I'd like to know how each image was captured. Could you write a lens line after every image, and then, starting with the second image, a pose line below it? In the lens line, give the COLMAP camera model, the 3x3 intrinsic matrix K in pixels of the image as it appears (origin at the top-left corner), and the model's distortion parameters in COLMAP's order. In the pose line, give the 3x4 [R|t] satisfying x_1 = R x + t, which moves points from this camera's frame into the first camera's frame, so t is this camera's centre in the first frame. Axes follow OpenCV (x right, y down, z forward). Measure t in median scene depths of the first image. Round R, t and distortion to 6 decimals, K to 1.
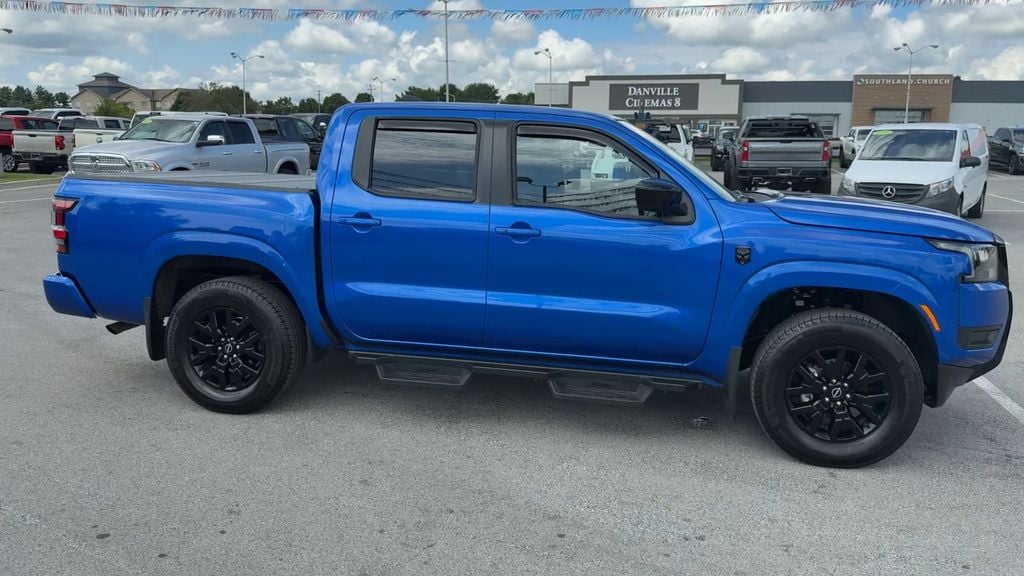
lens RADIAL K [[770.7, 0, 512.0], [0, 770.7, 288.0], [0, 0, 1]] dist [0.091986, -0.132271]
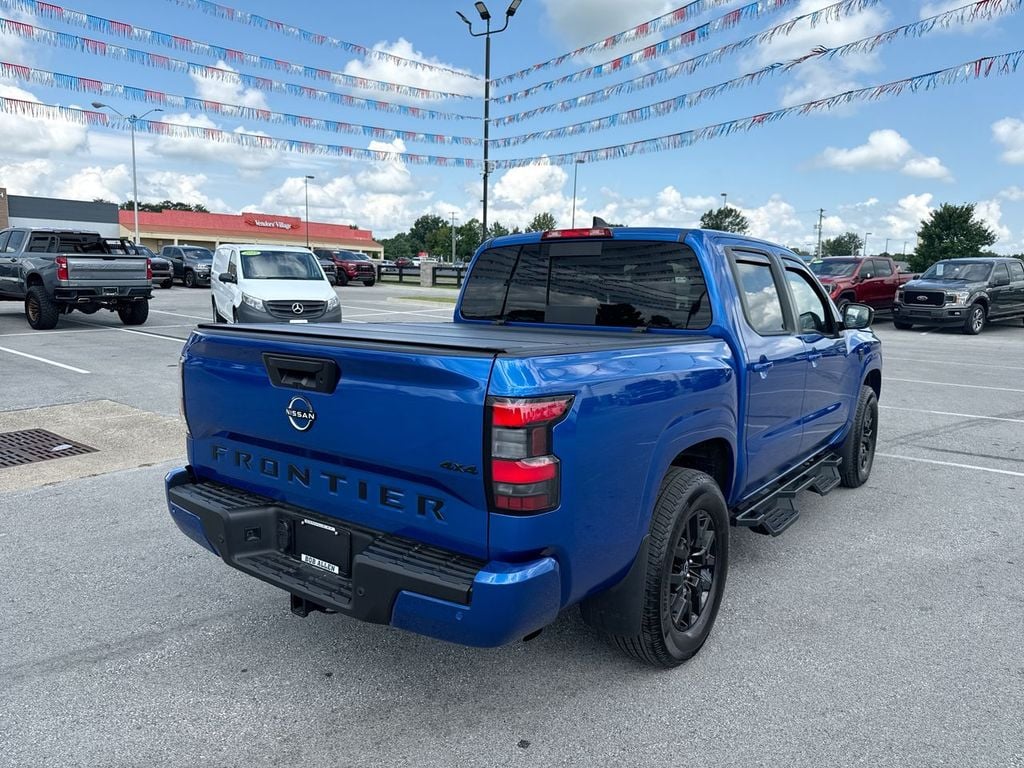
lens RADIAL K [[738.9, 0, 498.6], [0, 738.9, 384.3], [0, 0, 1]] dist [0.103607, -0.169515]
pose [[0.414326, -0.138424, 0.899540, -0.295213], [0.150657, 0.985162, 0.082208, -0.048828], [-0.897573, 0.101461, 0.429033, 0.241979]]
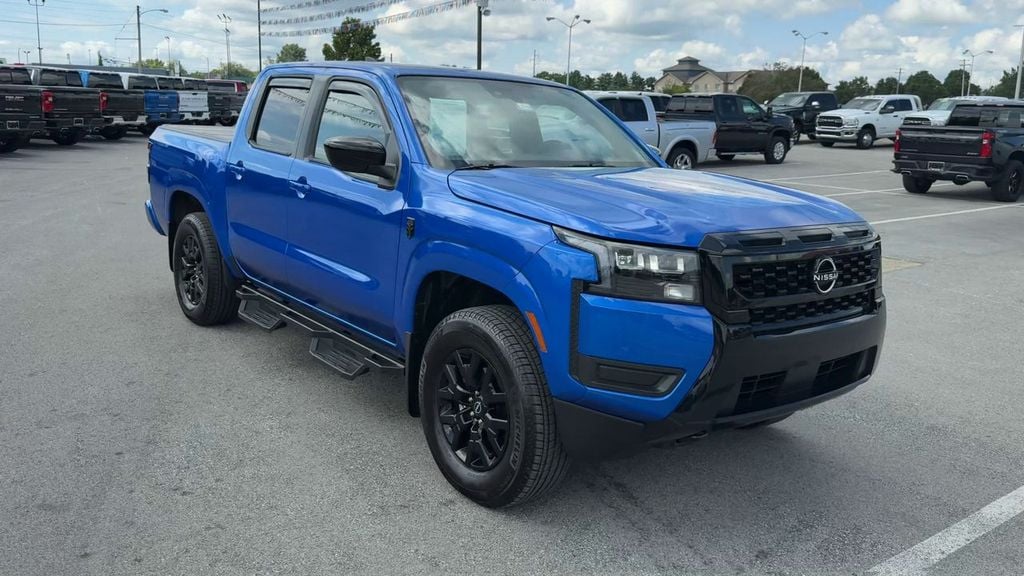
lens RADIAL K [[821.4, 0, 512.0], [0, 821.4, 288.0], [0, 0, 1]] dist [0.095844, -0.195715]
pose [[0.777091, 0.140353, -0.613539, 0.235036], [-0.135697, 0.989254, 0.054431, -0.010052], [0.614585, 0.040958, 0.787786, 0.081287]]
